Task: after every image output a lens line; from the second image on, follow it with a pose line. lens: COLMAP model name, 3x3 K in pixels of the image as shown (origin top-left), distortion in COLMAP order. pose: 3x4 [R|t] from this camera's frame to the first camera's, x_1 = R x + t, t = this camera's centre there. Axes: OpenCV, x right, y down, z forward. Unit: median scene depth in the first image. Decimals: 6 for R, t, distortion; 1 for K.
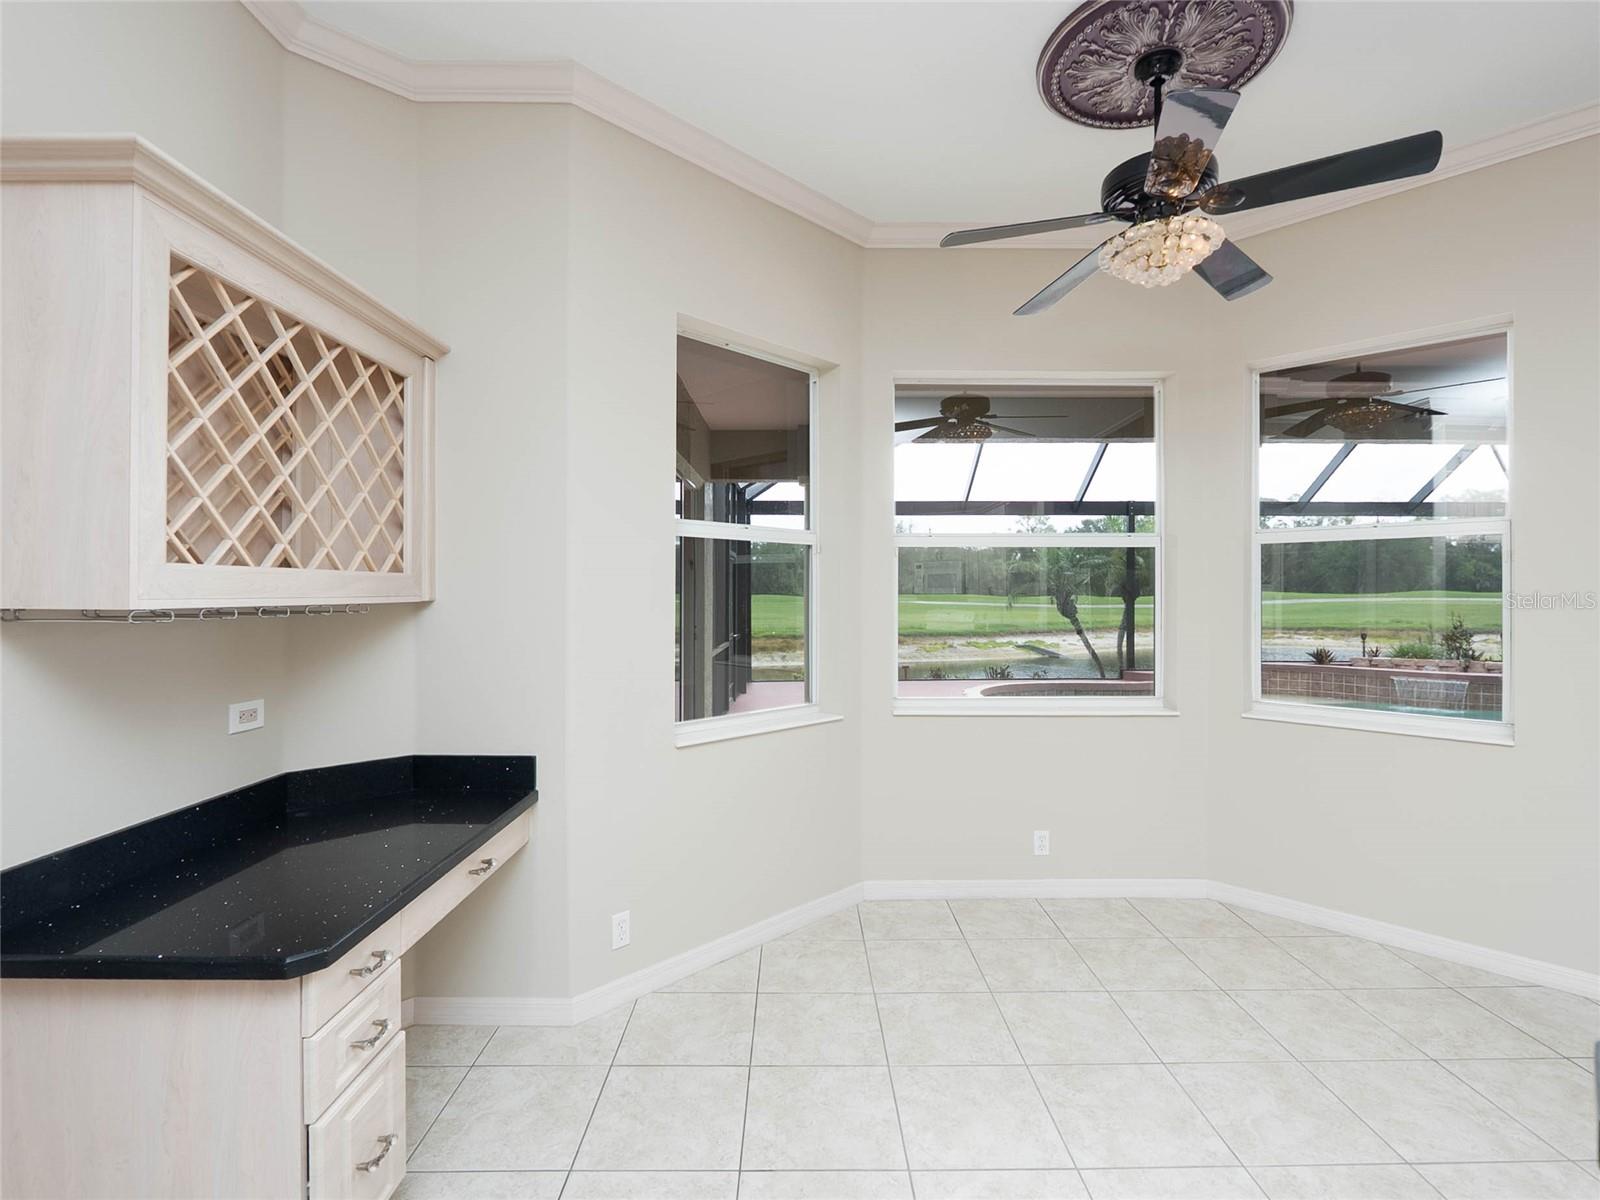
lens RADIAL K [[757.9, 0, 805.3], [0, 757.9, 597.2], [0, 0, 1]] dist [-0.011933, 0.001343]
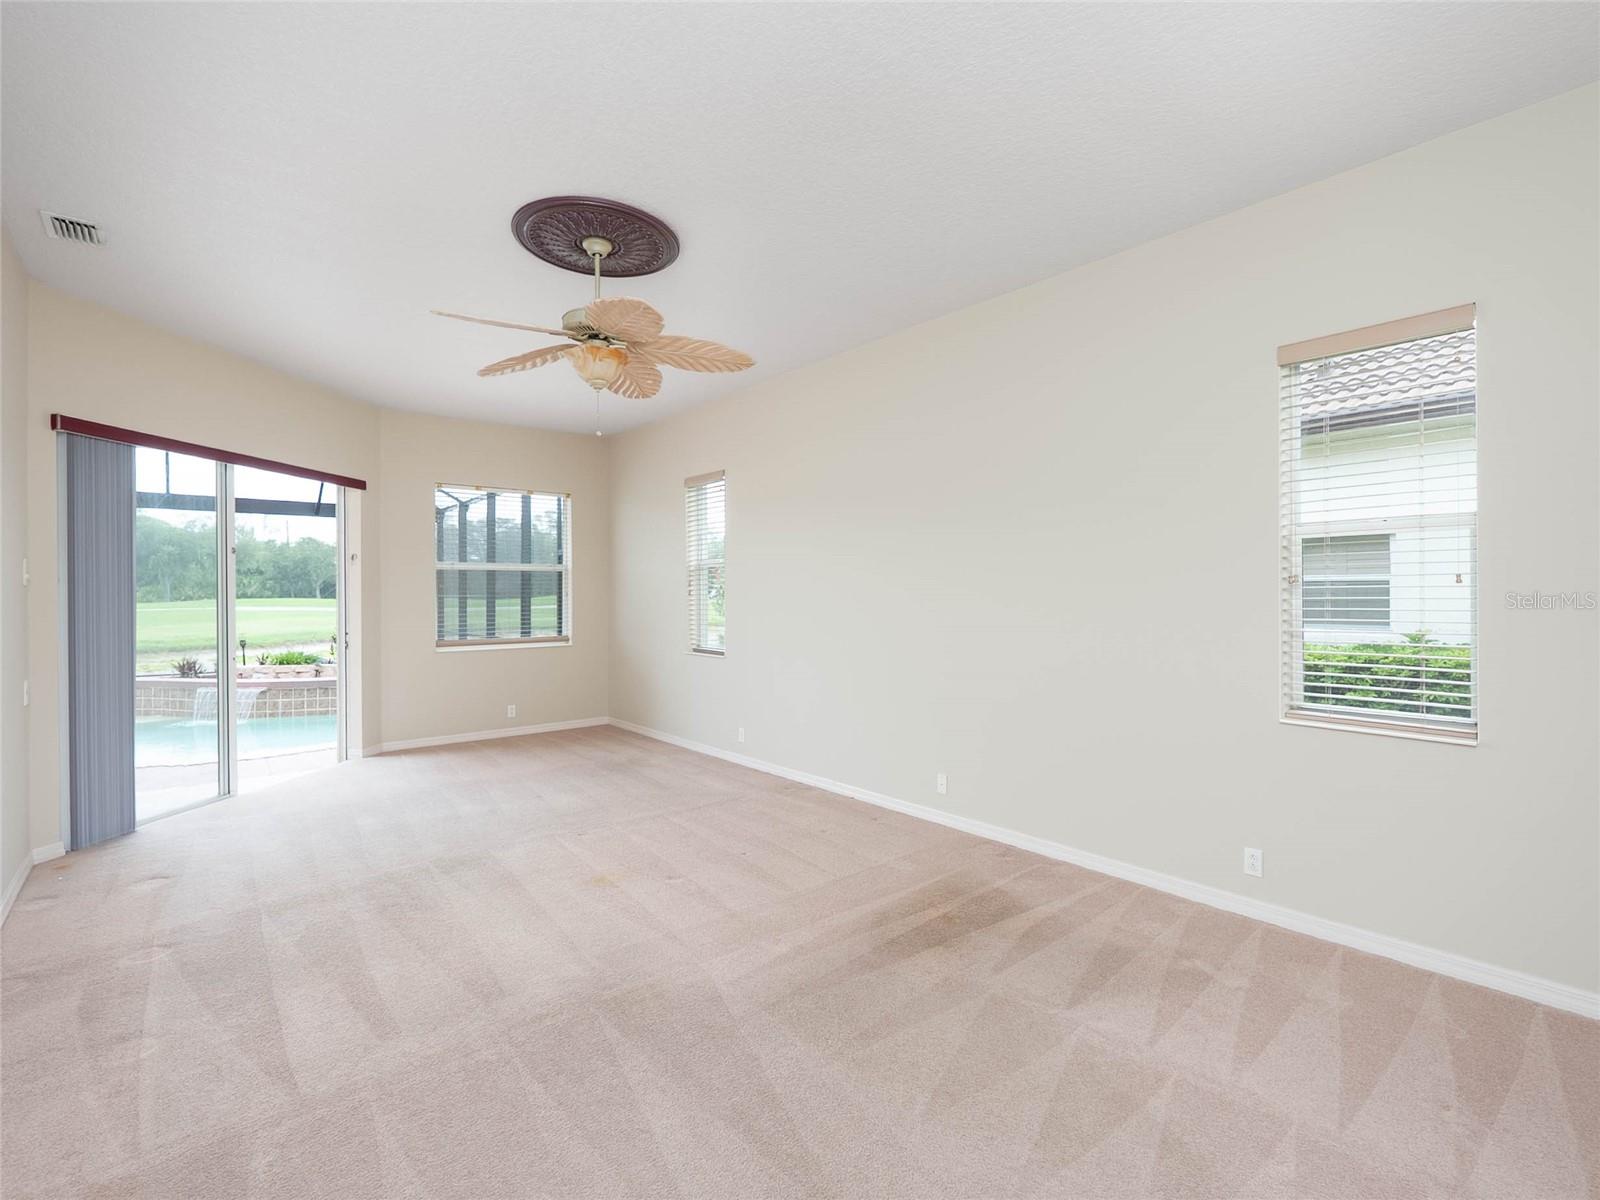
lens RADIAL K [[757.9, 0, 805.3], [0, 757.9, 597.2], [0, 0, 1]] dist [-0.011933, 0.001343]
pose [[0.765652, -0.009270, 0.643188, 0.807788], [0.011114, 0.999938, 0.001183, 0.001403], [-0.643159, 0.006243, 0.765707, -0.188216]]
